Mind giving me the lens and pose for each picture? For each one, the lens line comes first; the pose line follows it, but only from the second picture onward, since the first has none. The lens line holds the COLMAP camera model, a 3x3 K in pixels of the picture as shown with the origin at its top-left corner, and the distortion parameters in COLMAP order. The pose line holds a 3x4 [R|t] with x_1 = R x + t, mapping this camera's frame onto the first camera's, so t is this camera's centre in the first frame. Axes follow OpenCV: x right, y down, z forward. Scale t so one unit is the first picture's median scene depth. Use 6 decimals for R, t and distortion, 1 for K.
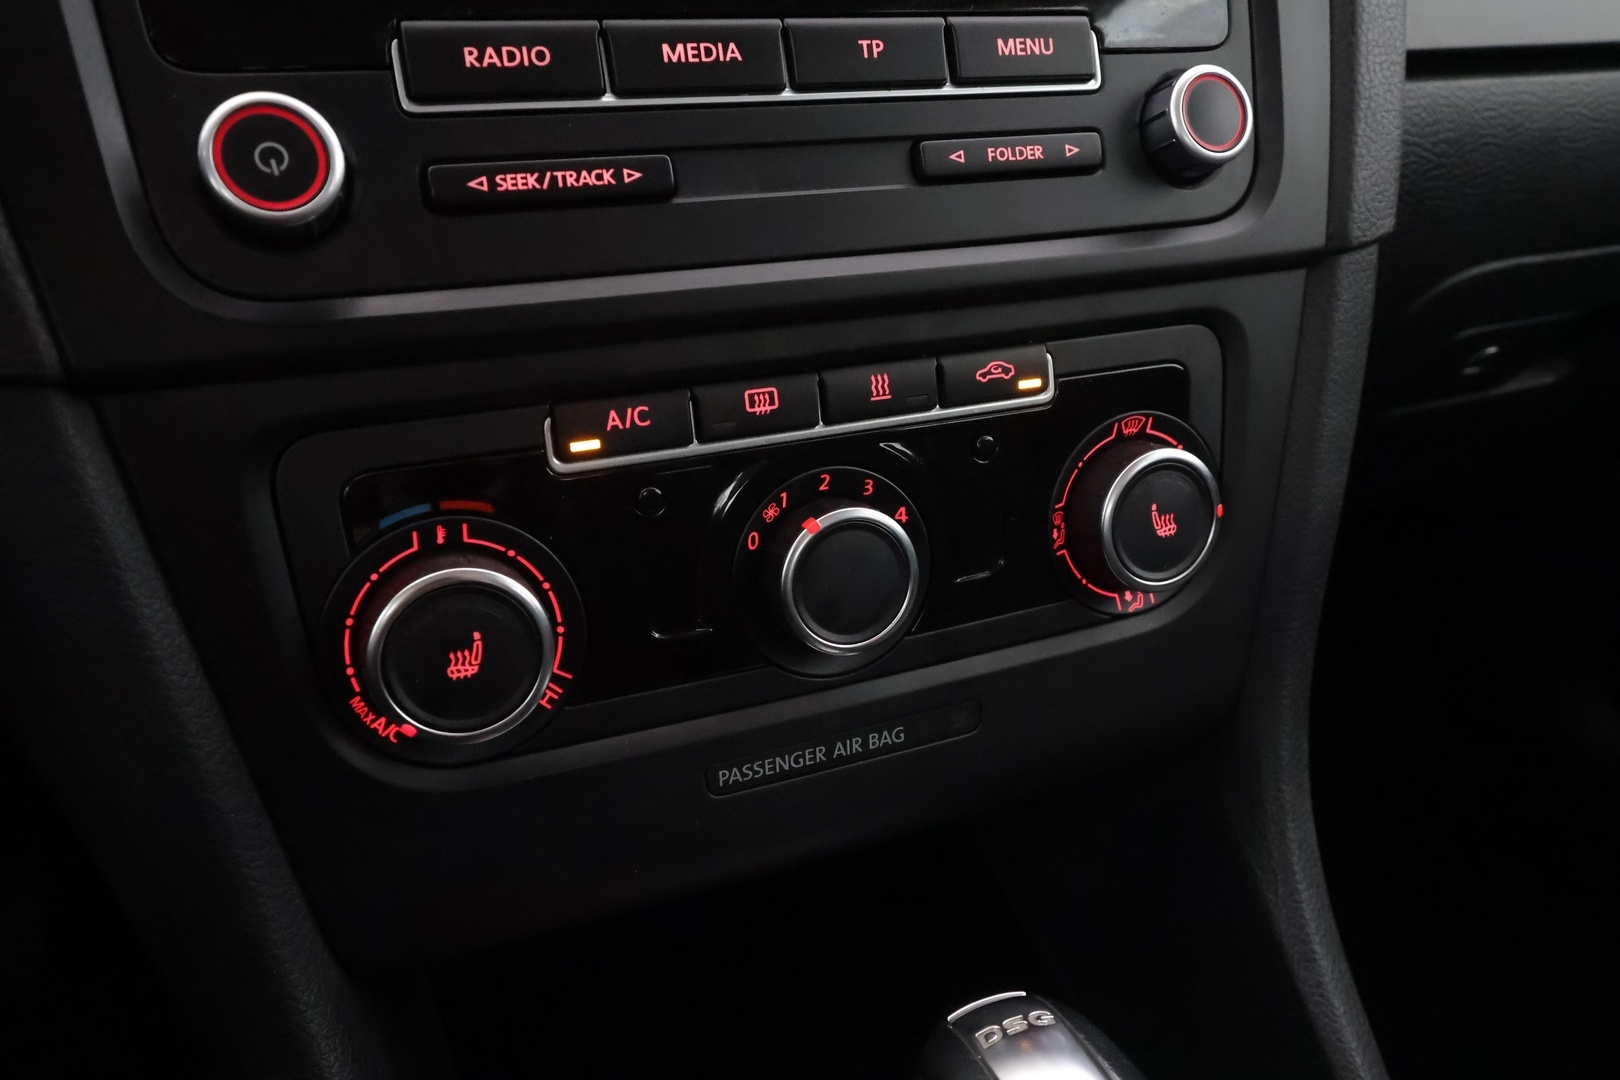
lens RADIAL K [[1142.2, 0, 800.0], [0, 1142.2, 531.2], [0, 0, 1]] dist [-0.002510, 0.009083]
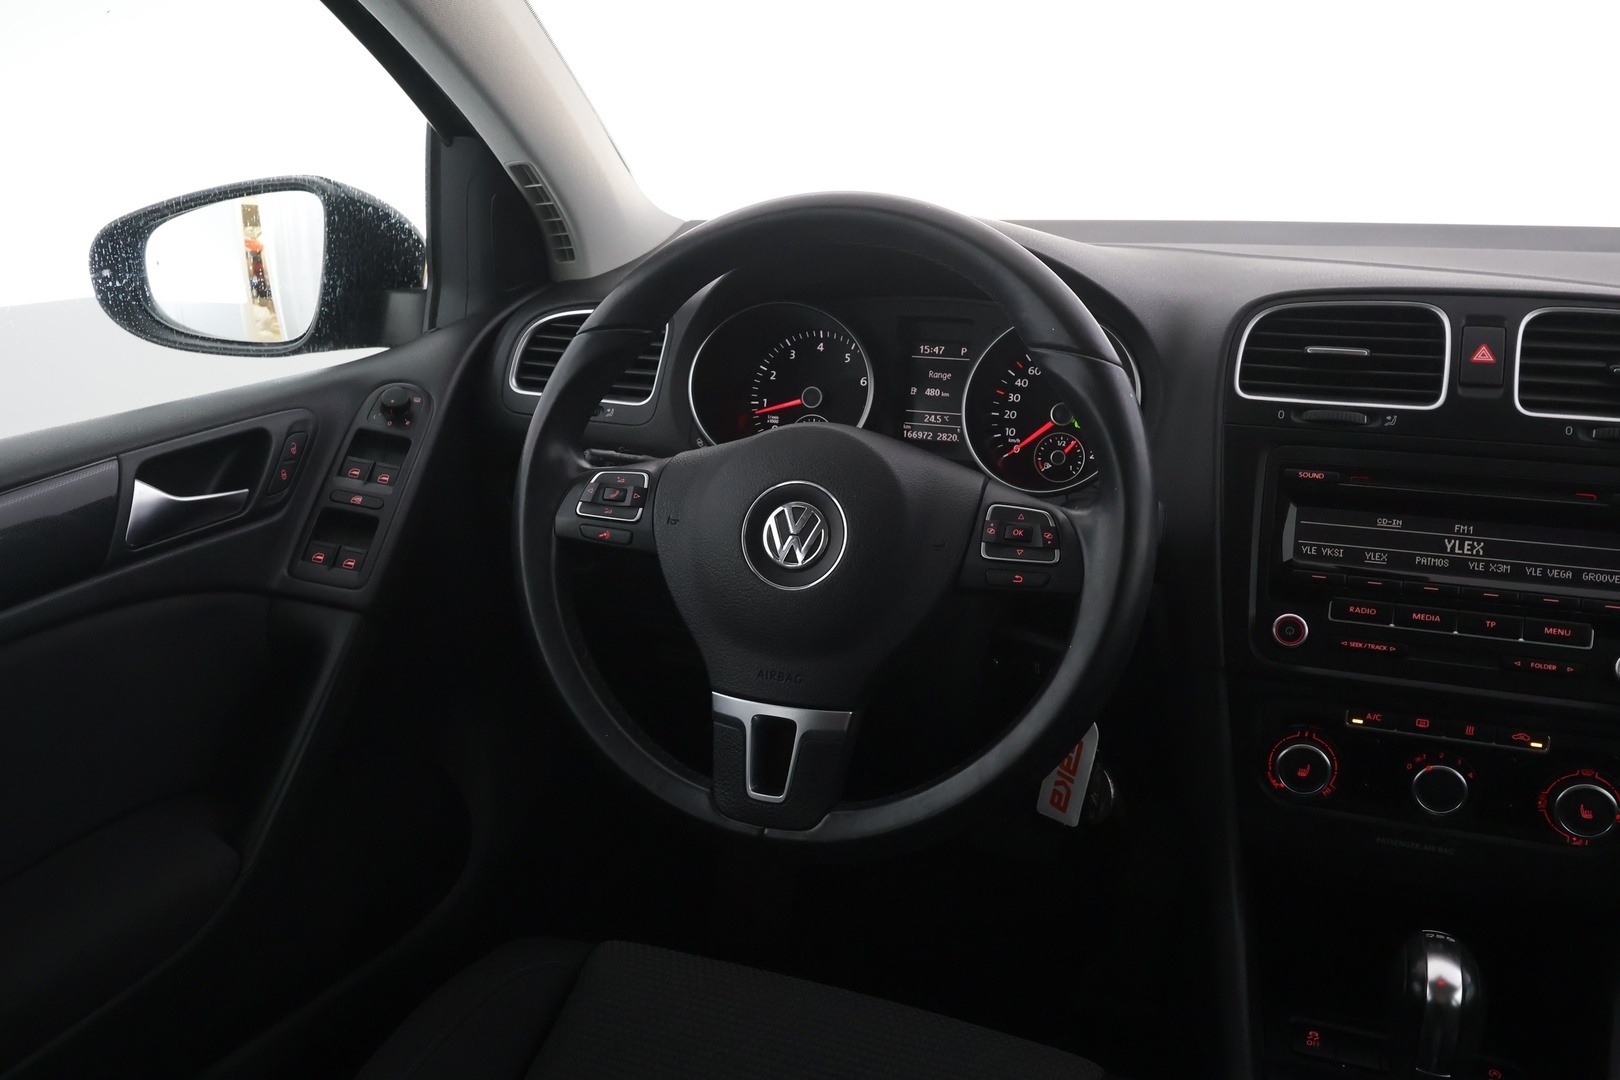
lens RADIAL K [[1258.5, 0, 813.6], [0, 1258.5, 544.1], [0, 0, 1]] dist [0.005438, -0.004574]
pose [[0.742020, 0.217719, -0.634038, 0.776312], [-0.266114, 0.963744, 0.019500, -0.205019], [0.615296, 0.154257, 0.773056, -2.635879]]
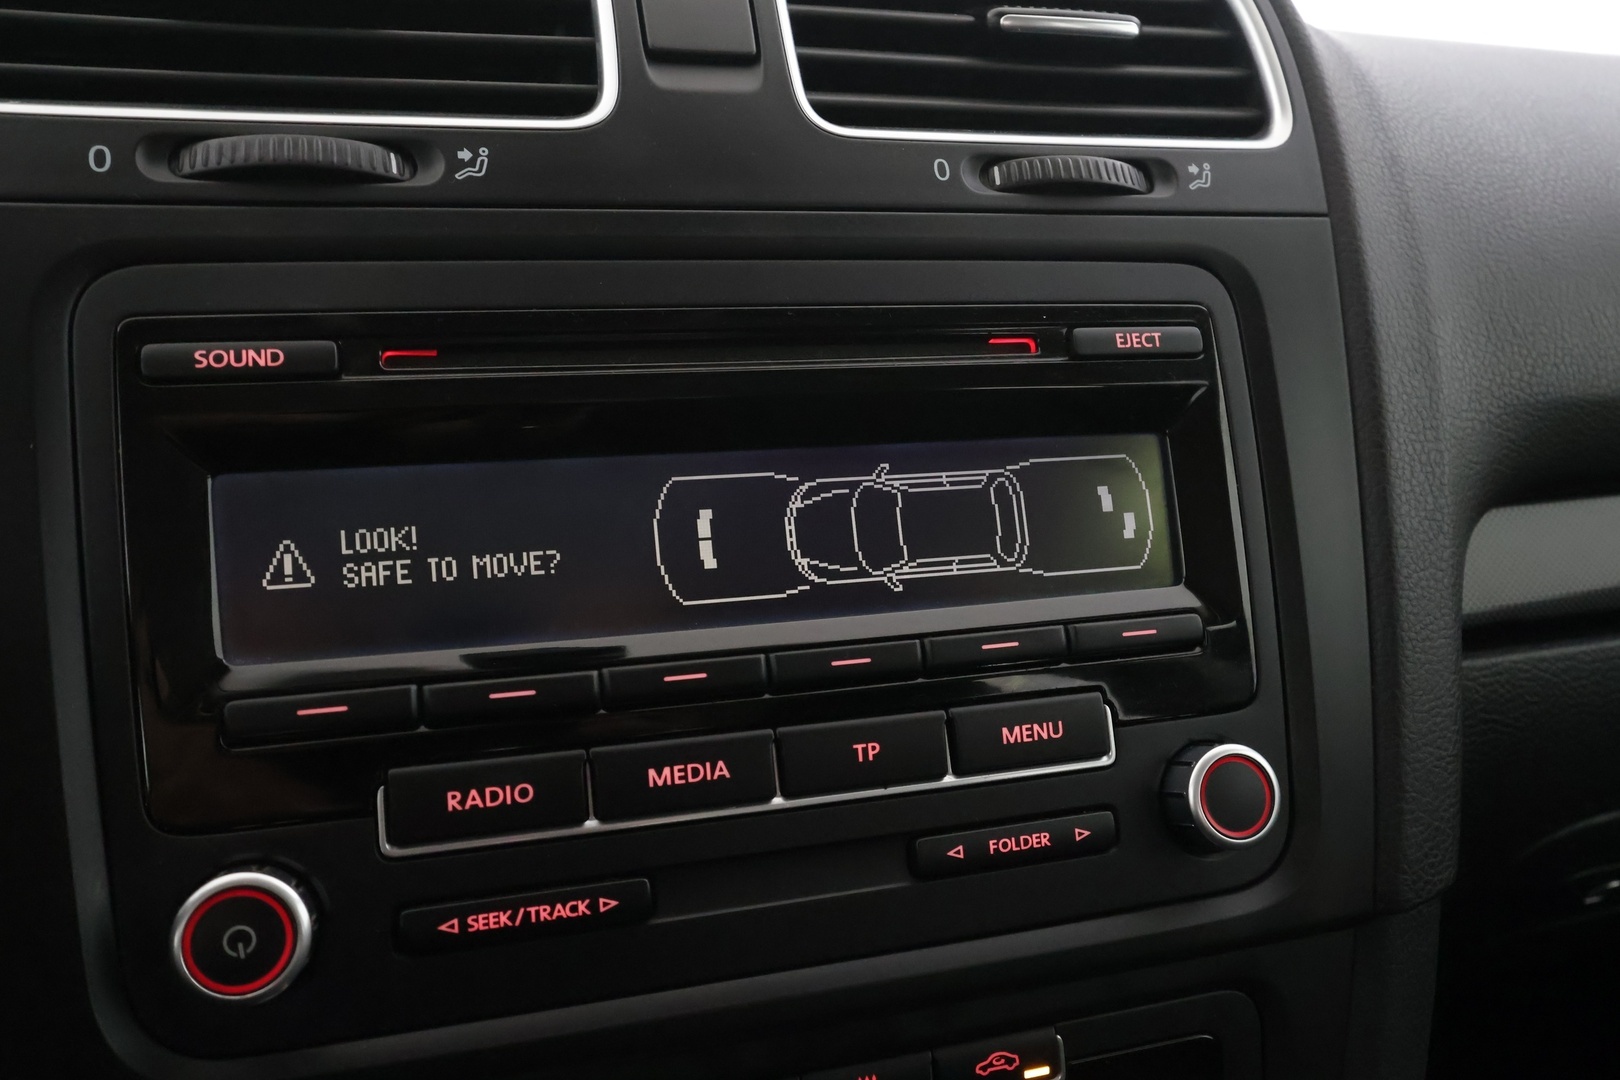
lens RADIAL K [[1258.5, 0, 811.6], [0, 1258.5, 536.0], [0, 0, 1]] dist [0.005438, -0.004574]
pose [[0.995996, 0.039432, -0.080234, 0.091127], [-0.052210, 0.985080, -0.163986, -0.408599], [0.072570, 0.167518, 0.983194, -0.093828]]
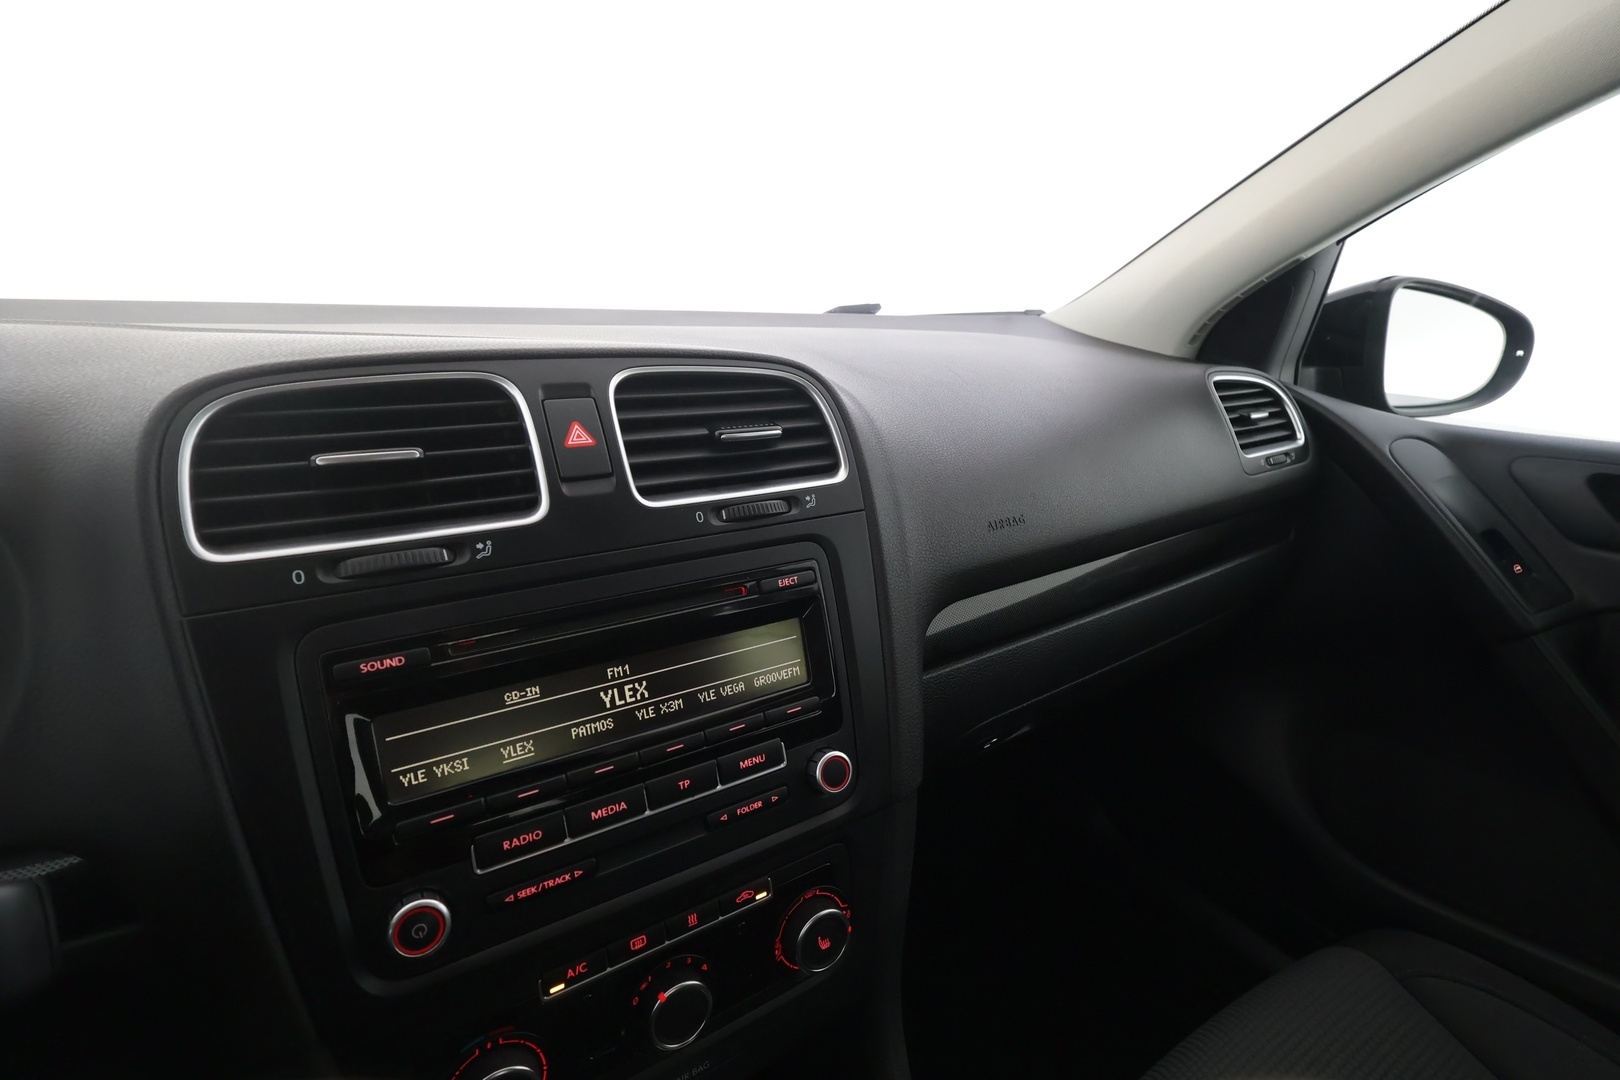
lens RADIAL K [[742.7, 0, 806.8], [0, 742.7, 538.6], [0, 0, 1]] dist [-0.000363, 0.002566]
pose [[0.982675, -0.021103, 0.184133, 0.038662], [0.036953, 0.995858, -0.083076, -0.754482], [-0.181617, 0.088441, 0.979384, -0.542469]]
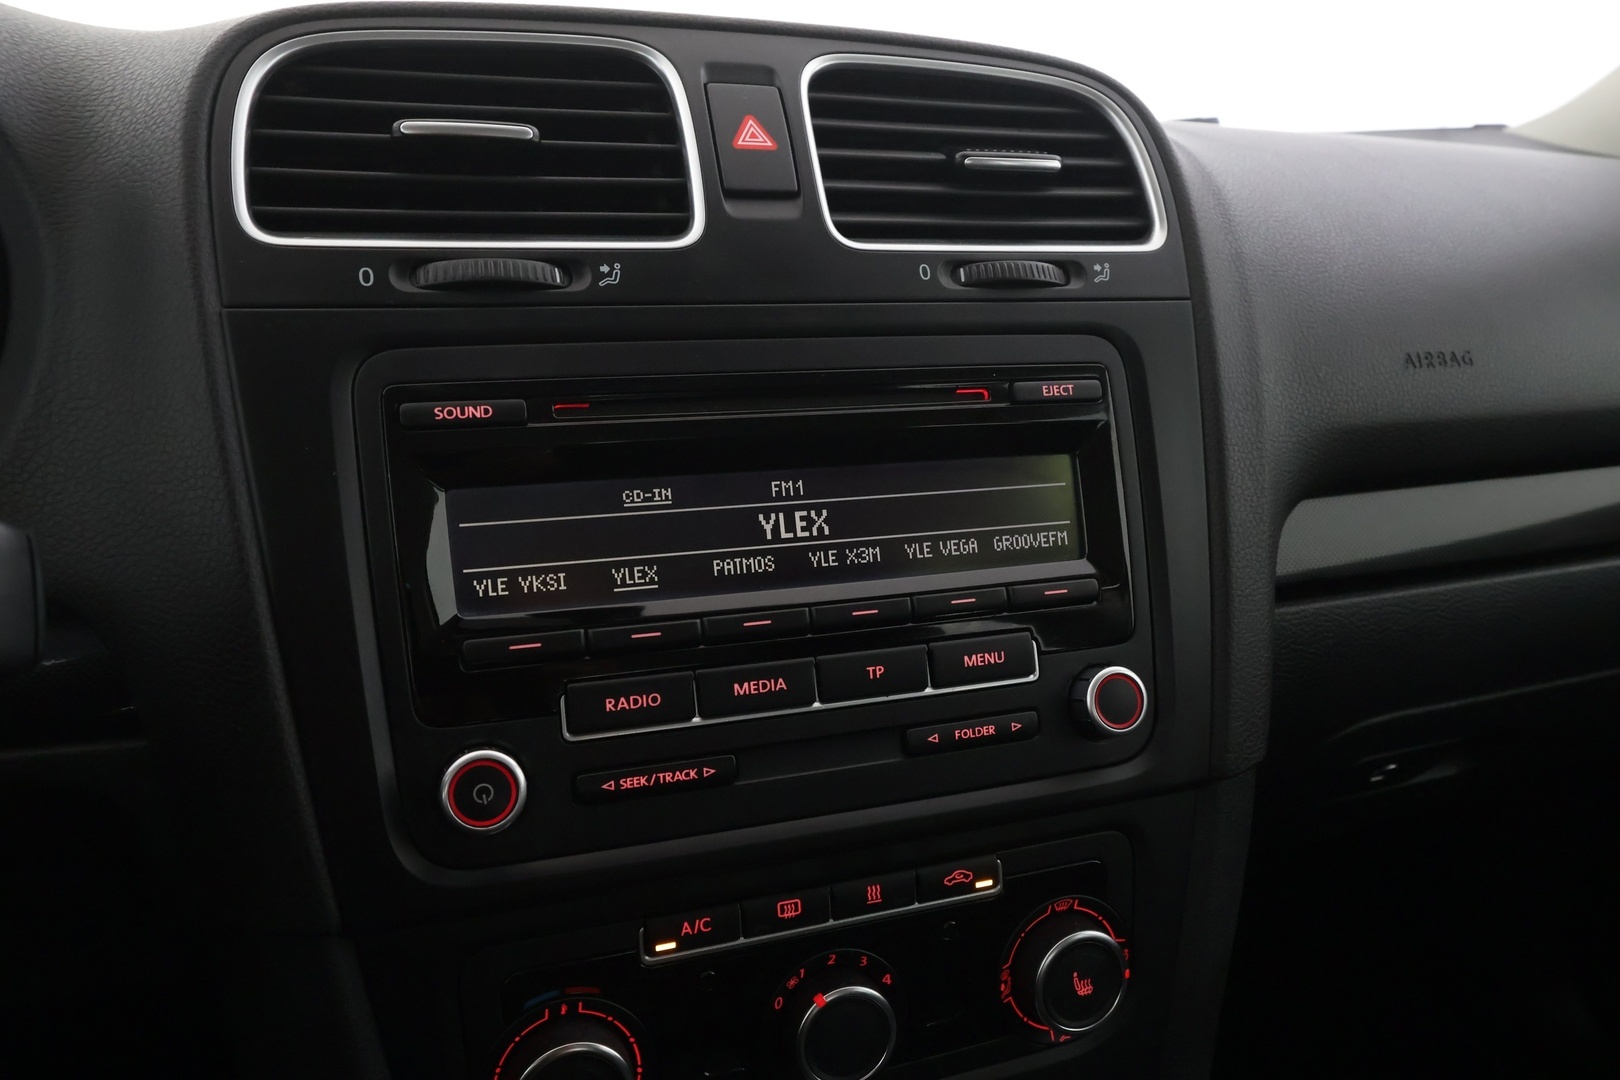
lens RADIAL K [[1142.2, 0, 813.5], [0, 1142.2, 536.1], [0, 0, 1]] dist [-0.002510, 0.009083]
pose [[0.998433, 0.044613, -0.033788, 0.023781], [-0.048378, 0.991552, -0.120354, -0.399170], [0.028134, 0.121800, 0.992156, -0.468155]]
